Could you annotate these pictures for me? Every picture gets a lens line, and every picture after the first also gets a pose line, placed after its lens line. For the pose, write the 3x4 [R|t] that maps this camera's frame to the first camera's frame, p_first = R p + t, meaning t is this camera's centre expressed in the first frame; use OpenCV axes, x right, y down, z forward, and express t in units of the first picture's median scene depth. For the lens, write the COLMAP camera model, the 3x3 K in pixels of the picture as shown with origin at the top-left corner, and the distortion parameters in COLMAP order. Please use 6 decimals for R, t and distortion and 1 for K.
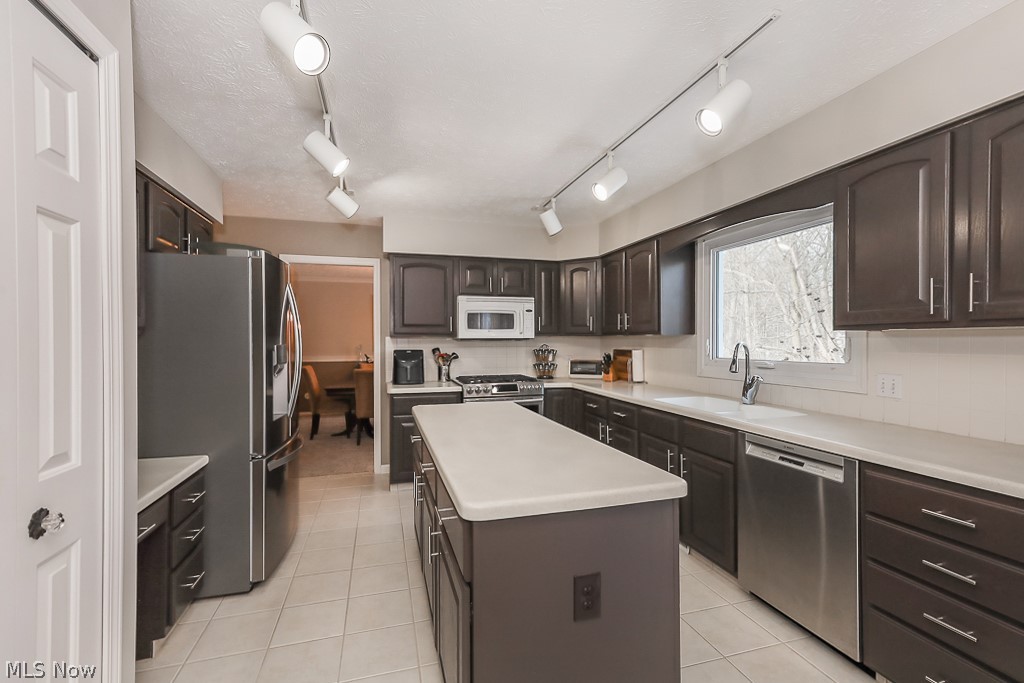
lens RADIAL K [[473.0, 0, 504.2], [0, 473.0, 346.6], [0, 0, 1]] dist [0.041530, -0.000118]
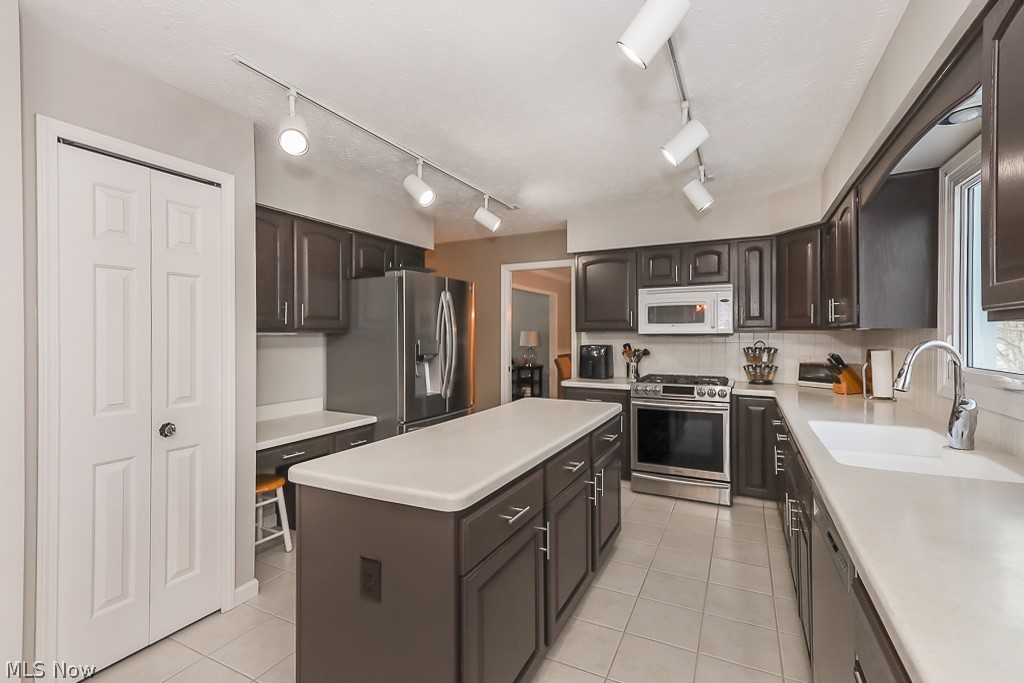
lens RADIAL K [[469.0, 0, 511.1], [0, 469.0, 339.0], [0, 0, 1]] dist [0.019099, 0.000175]
pose [[0.726528, 0.006491, -0.687106, 0.353058], [-0.007574, 0.999970, 0.001438, -0.006385], [0.687095, 0.004159, 0.726555, 0.139183]]
